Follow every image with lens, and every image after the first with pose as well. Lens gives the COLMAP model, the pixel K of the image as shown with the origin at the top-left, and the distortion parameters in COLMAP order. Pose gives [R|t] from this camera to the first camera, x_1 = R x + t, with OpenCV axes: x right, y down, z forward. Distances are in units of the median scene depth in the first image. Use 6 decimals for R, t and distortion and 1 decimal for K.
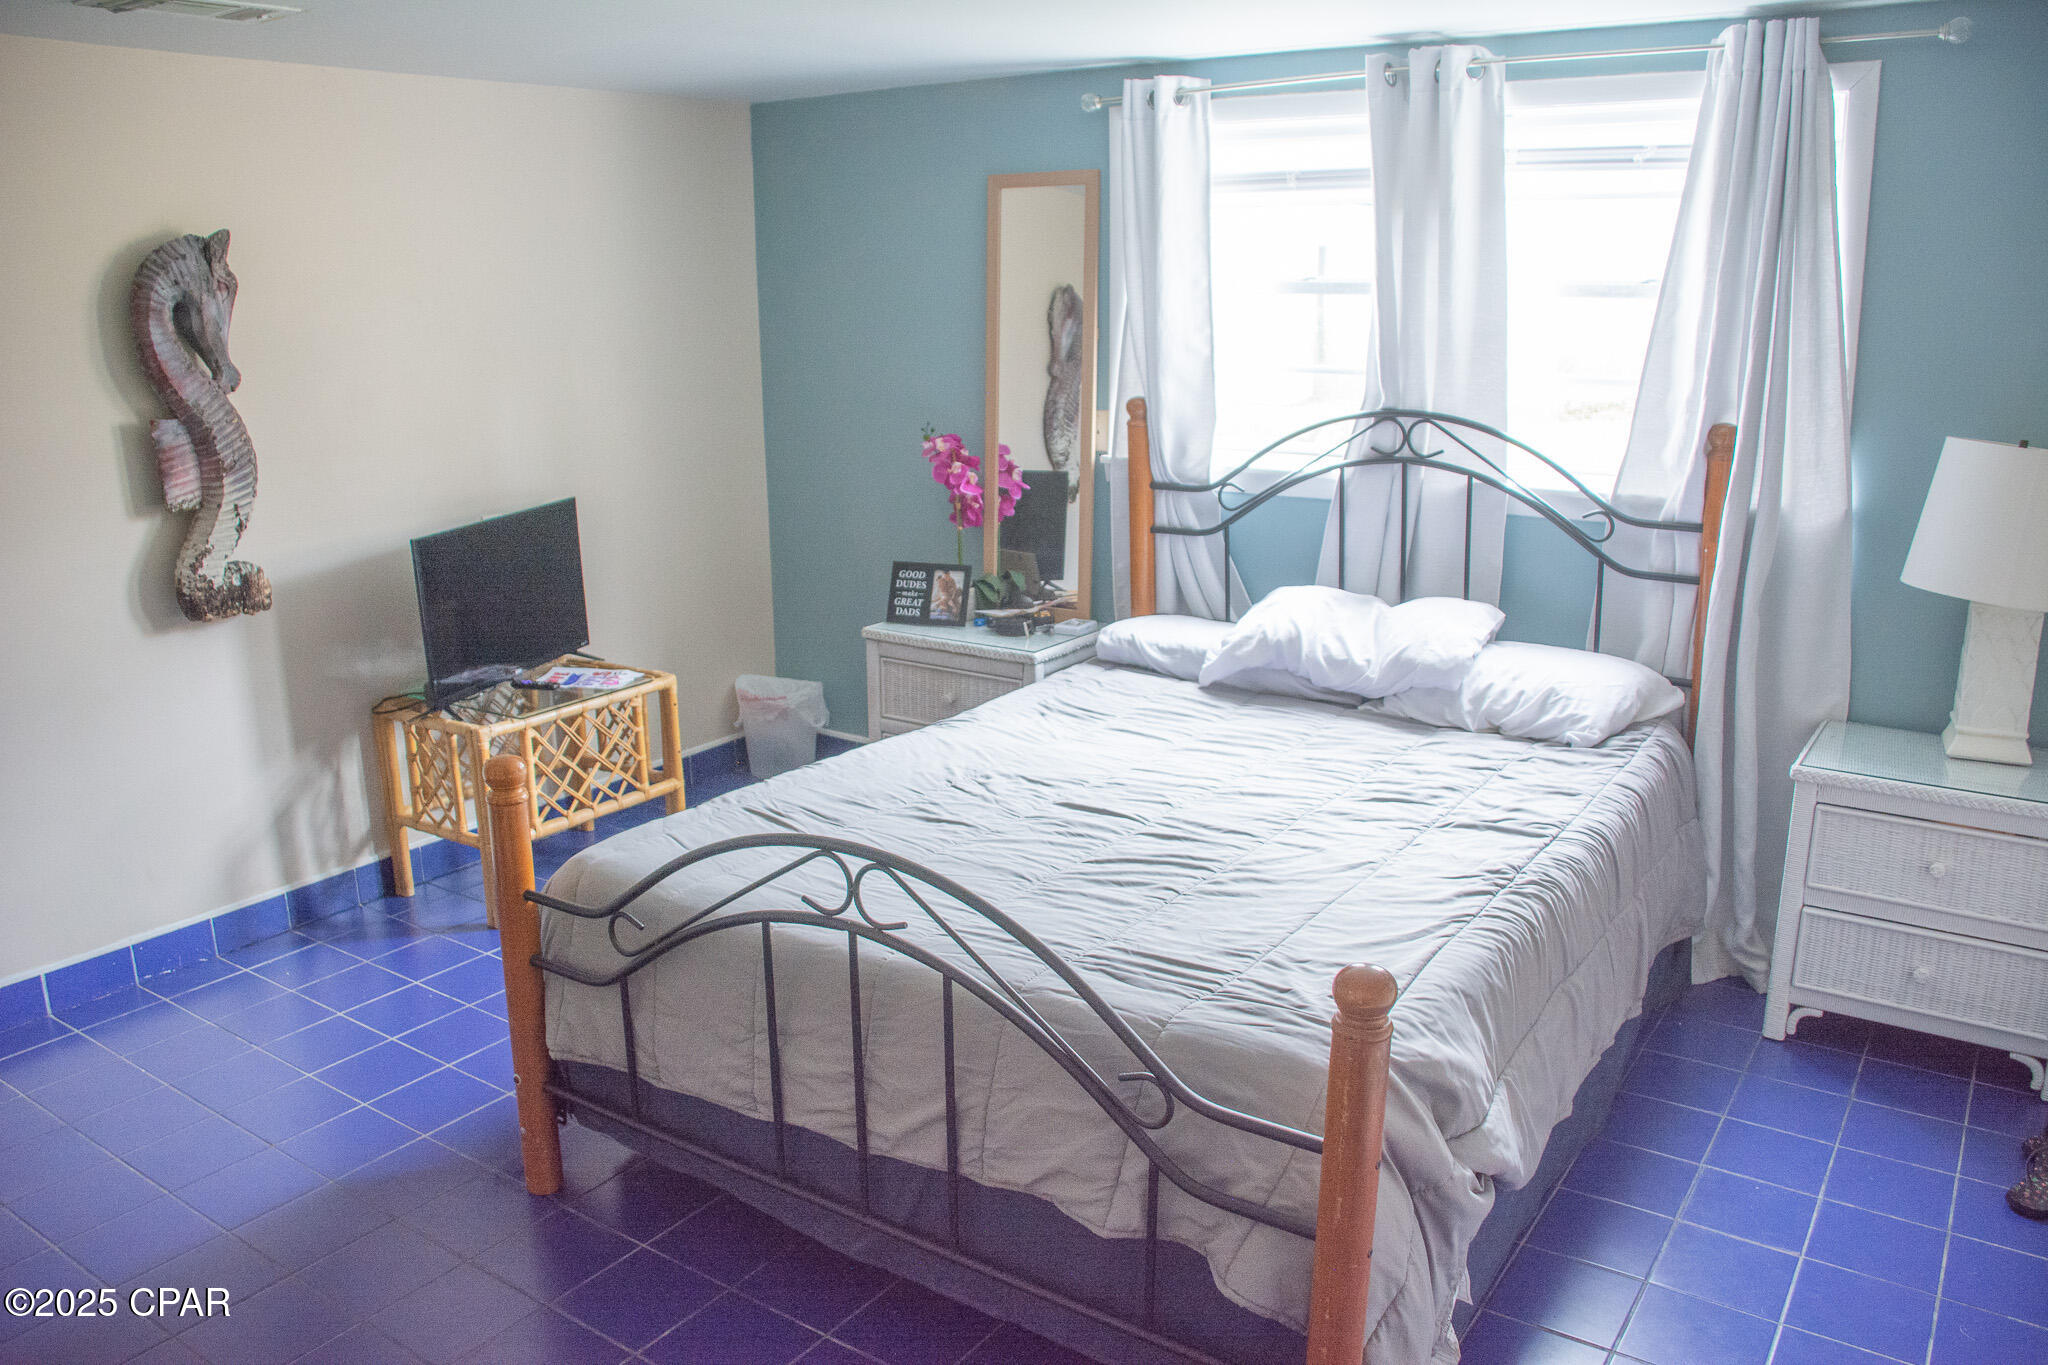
lens RADIAL K [[1577.4, 0, 1004.9], [0, 1577.4, 688.9], [0, 0, 1]] dist [-0.143485, 0.076355]
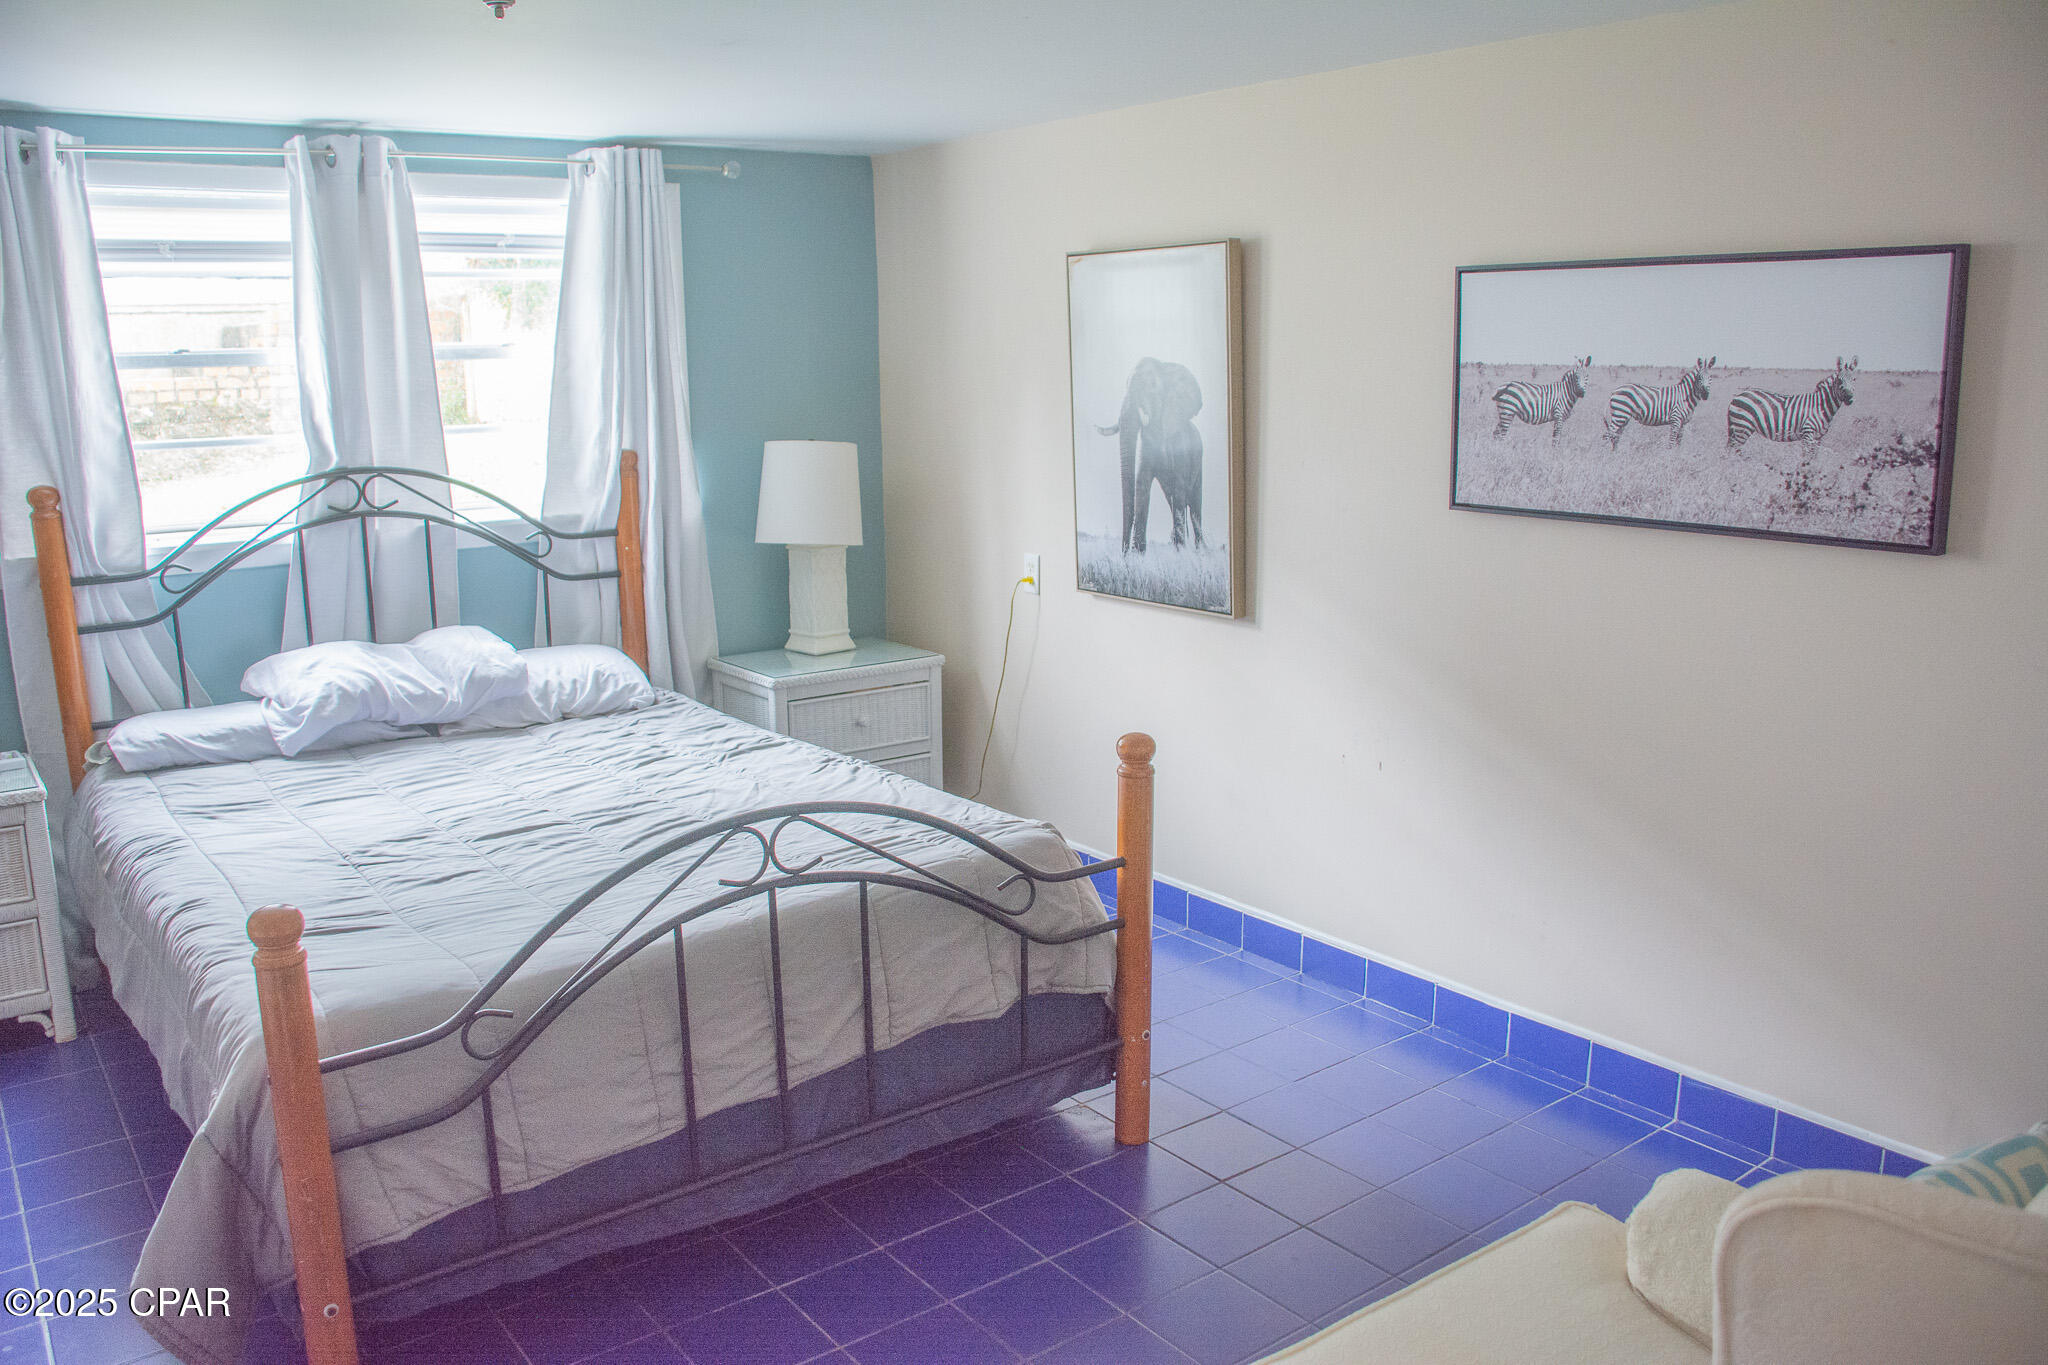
lens RADIAL K [[1577.4, 0, 1007.6], [0, 1577.4, 694.5], [0, 0, 1]] dist [-0.143485, 0.076355]
pose [[0.306780, -0.189094, 0.932807, -0.662333], [0.246207, 0.962473, 0.114136, -0.041007], [-0.919385, 0.194649, 0.341824, 0.269135]]
